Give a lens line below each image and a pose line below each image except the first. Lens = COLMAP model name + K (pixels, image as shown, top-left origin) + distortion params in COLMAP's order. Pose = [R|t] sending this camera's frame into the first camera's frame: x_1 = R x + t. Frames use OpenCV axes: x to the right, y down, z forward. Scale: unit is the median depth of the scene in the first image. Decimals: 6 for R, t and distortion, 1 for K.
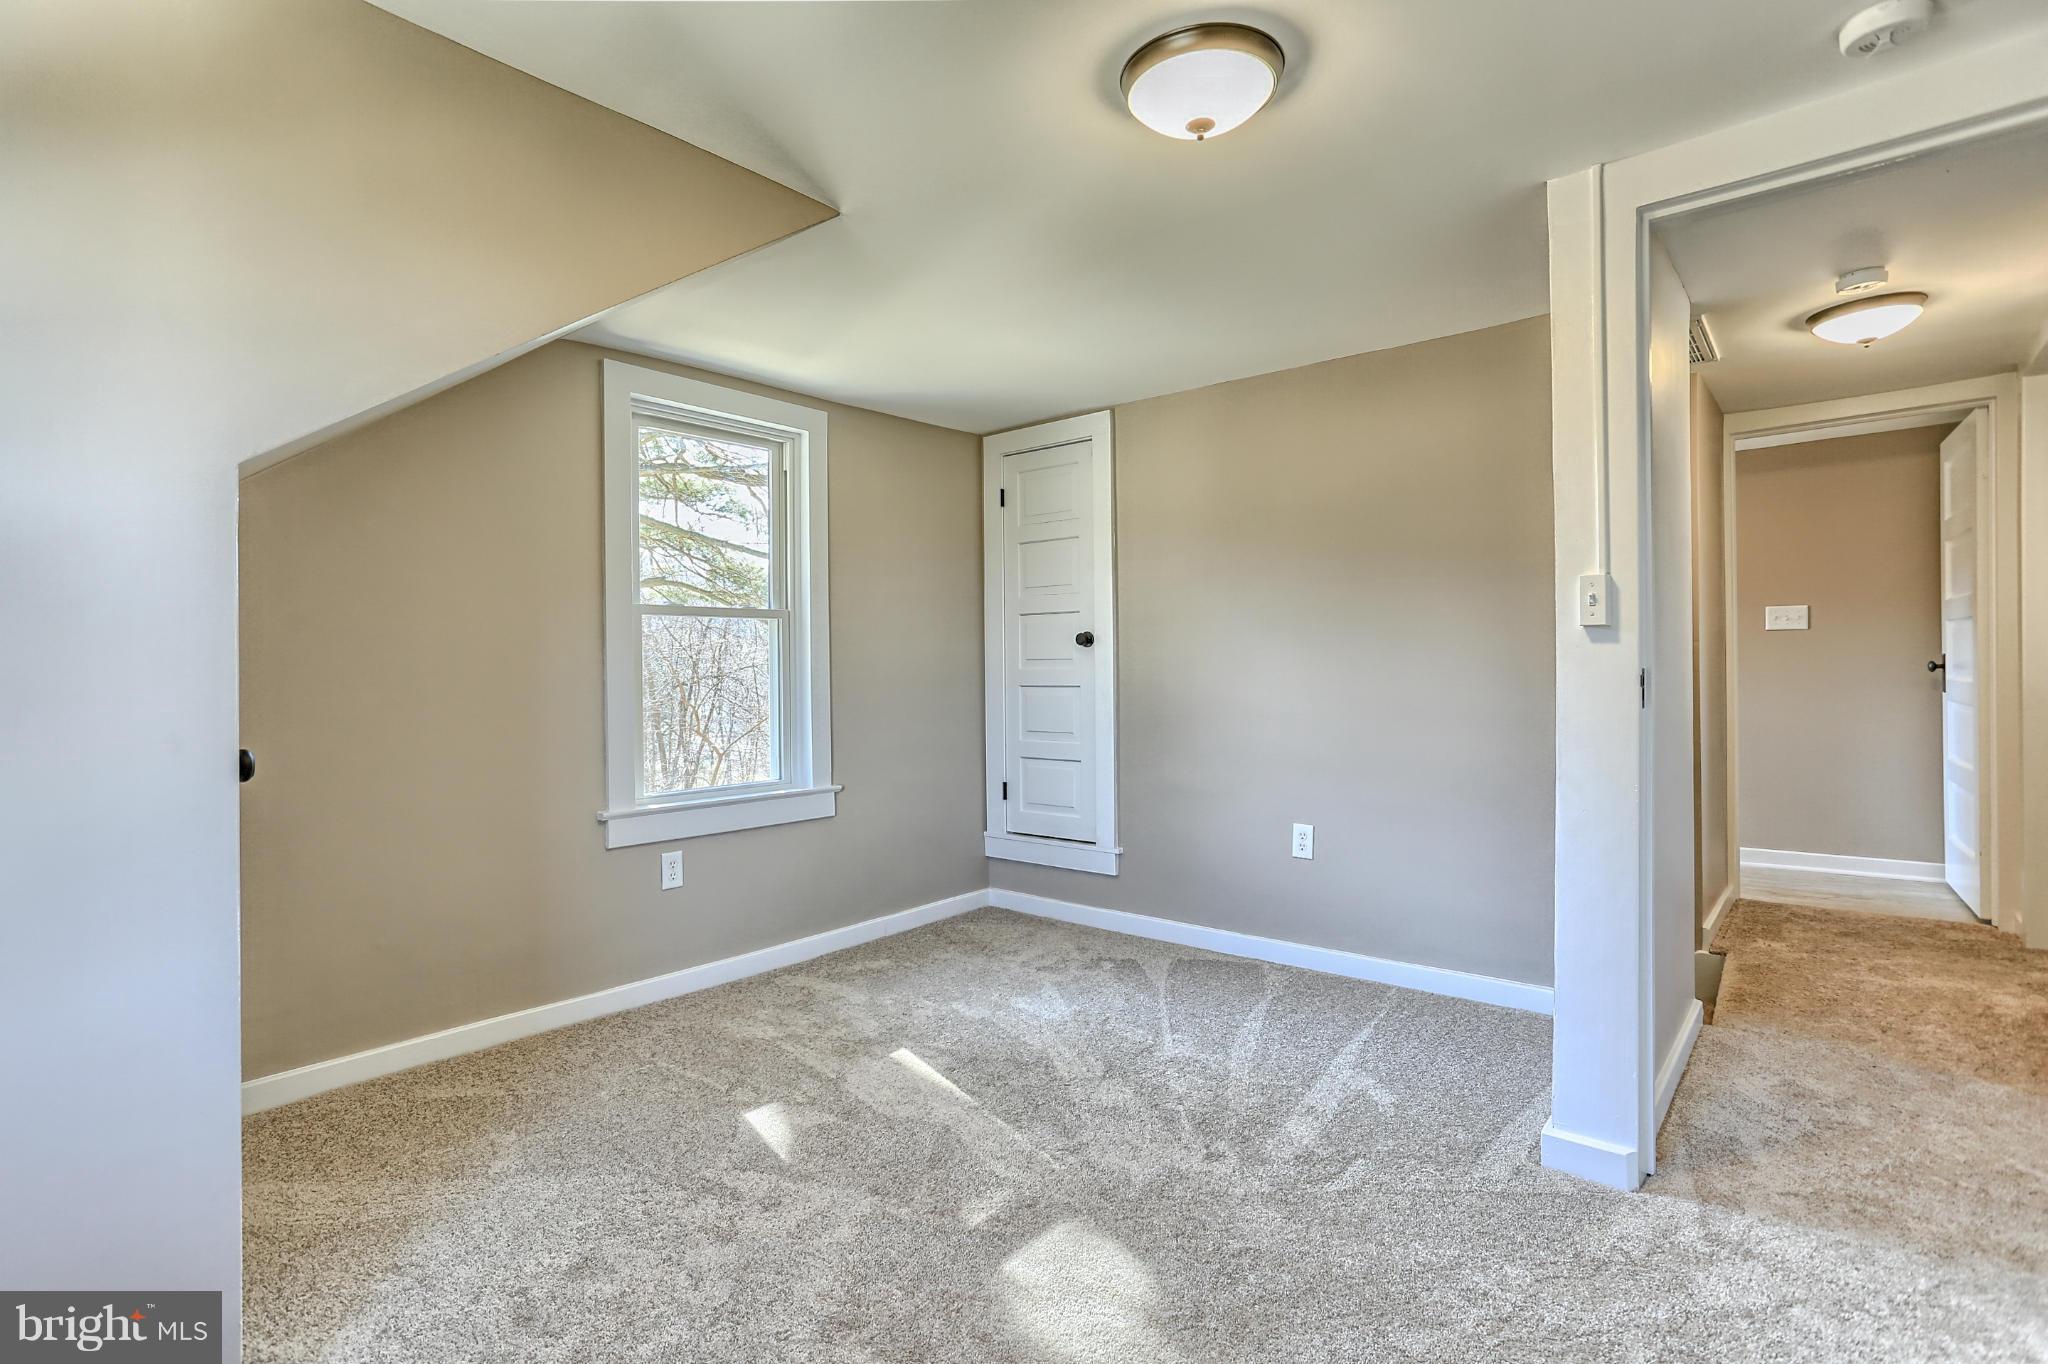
lens RADIAL K [[987.4, 0, 1006.8], [0, 987.4, 675.8], [0, 0, 1]] dist [-0.032312, 0.017692]
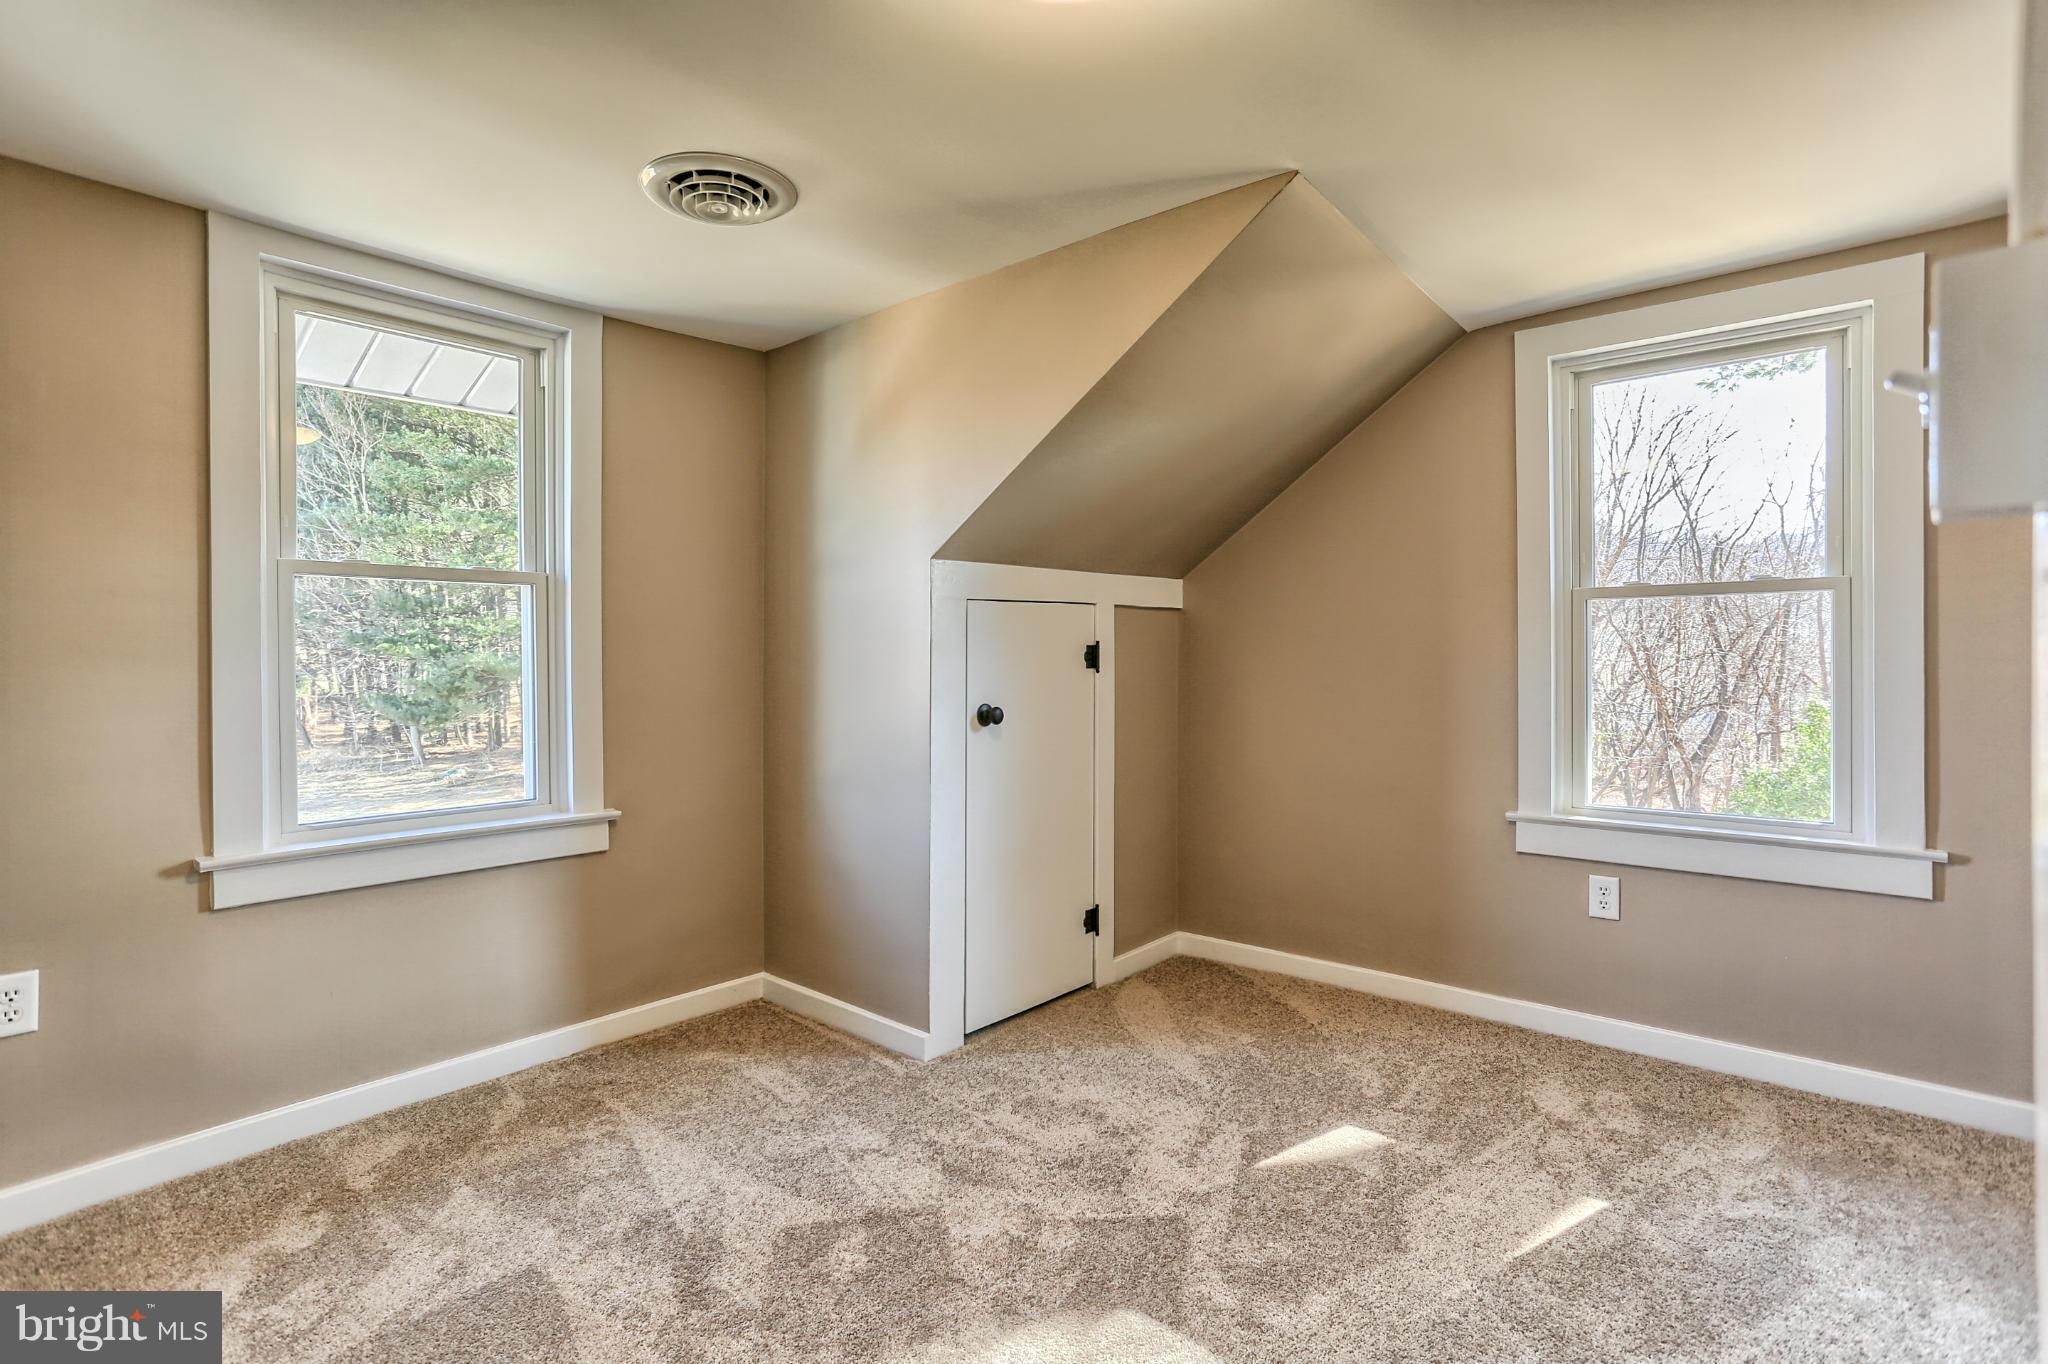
lens RADIAL K [[987.4, 0, 1005.0], [0, 987.4, 669.9], [0, 0, 1]] dist [-0.032312, 0.017692]
pose [[-0.001348, 0.027437, -0.999623, 0.535450], [0.002853, 0.999620, 0.027433, -0.027117], [0.999995, -0.002815, -0.001426, 0.507066]]
